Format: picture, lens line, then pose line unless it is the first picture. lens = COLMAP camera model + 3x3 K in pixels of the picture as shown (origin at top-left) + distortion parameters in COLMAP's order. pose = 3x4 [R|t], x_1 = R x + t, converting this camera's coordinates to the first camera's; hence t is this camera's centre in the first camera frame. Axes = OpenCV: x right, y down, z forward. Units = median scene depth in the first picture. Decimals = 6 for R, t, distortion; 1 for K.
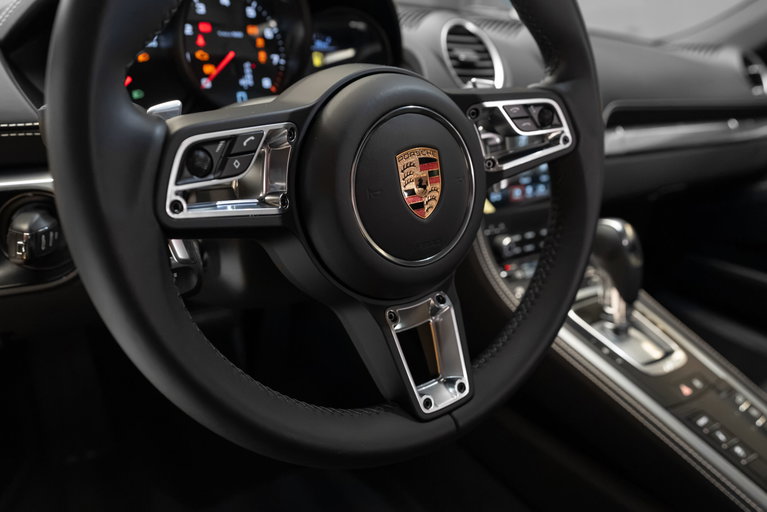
lens RADIAL K [[553.3, 0, 366.4], [0, 553.3, 267.7], [0, 0, 1]] dist [0.009662, 0.003666]
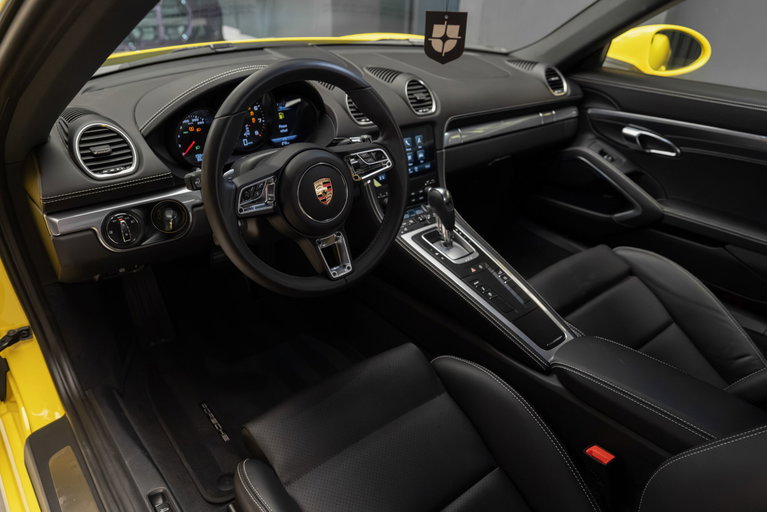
lens RADIAL K [[553.3, 0, 382.1], [0, 553.3, 256.2], [0, 0, 1]] dist [0.009662, 0.003666]
pose [[0.995787, -0.068145, 0.061348, 0.164409], [0.062355, 0.993823, 0.091798, -0.060035], [-0.067225, -0.087586, 0.993886, -1.474274]]
